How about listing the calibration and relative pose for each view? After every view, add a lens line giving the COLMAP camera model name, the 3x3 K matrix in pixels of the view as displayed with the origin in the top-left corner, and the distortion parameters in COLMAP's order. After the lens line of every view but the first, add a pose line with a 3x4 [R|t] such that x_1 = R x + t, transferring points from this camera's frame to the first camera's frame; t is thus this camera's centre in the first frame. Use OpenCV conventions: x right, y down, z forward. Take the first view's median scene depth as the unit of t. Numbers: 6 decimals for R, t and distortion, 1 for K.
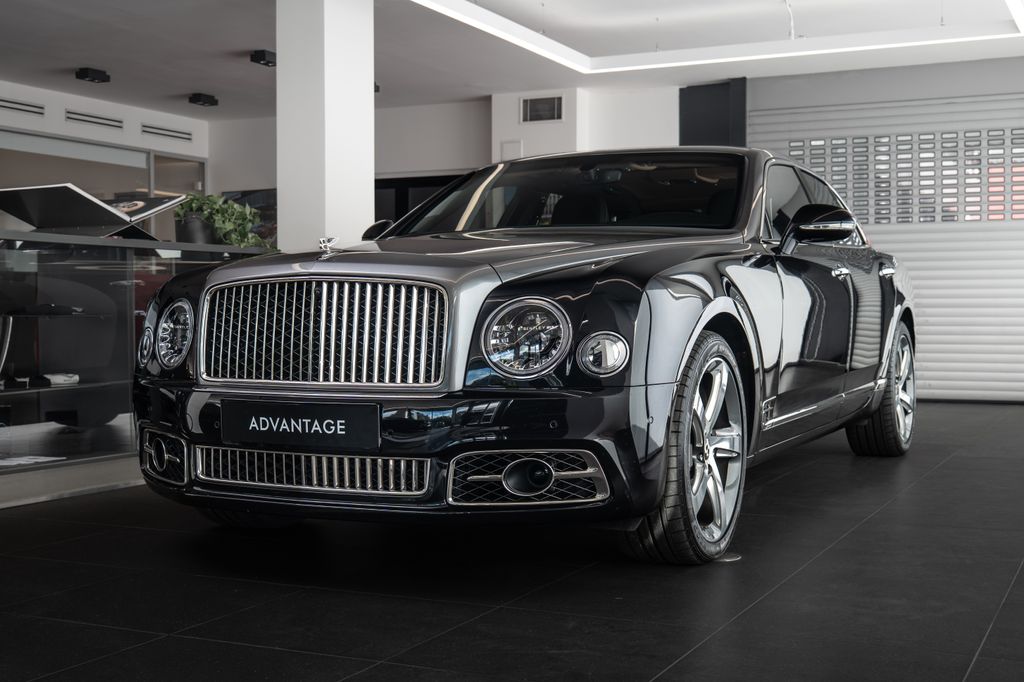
lens RADIAL K [[1280.6, 0, 511.9], [0, 1280.6, 341.3], [0, 0, 1]] dist [0.011816, 0.000000]
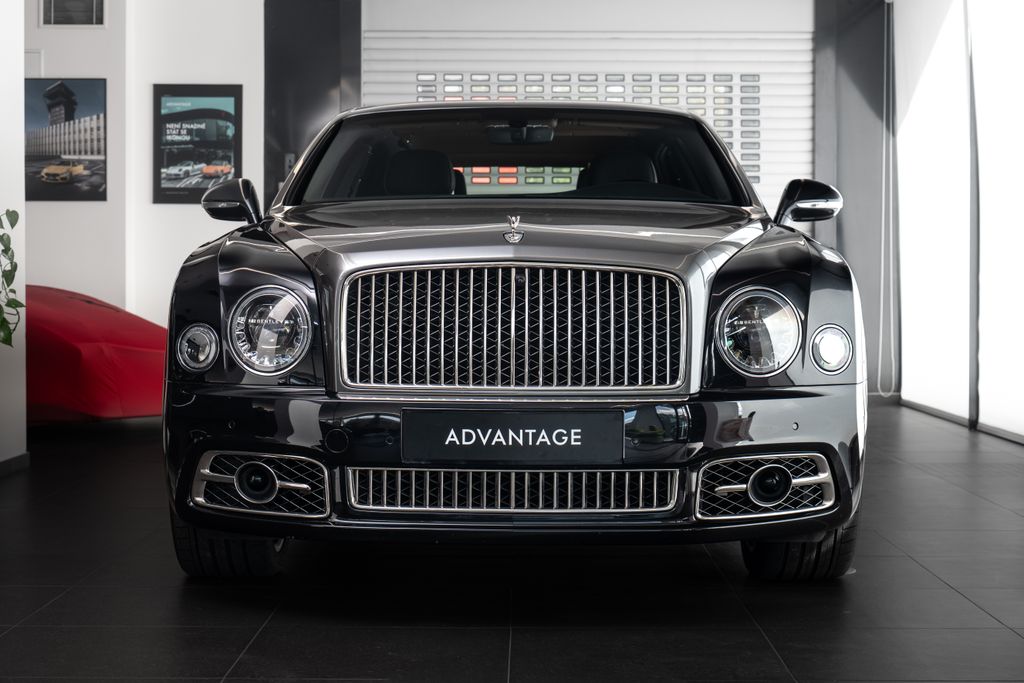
lens RADIAL K [[1822.8, 0, 512.2], [0, 1822.8, 340.5], [0, 0, 1]] dist [-0.004422, 0.000000]
pose [[0.912168, -0.008013, 0.409738, -0.670371], [0.005788, 0.999961, 0.006671, -0.006873], [-0.409776, -0.003713, 0.912179, -0.105922]]
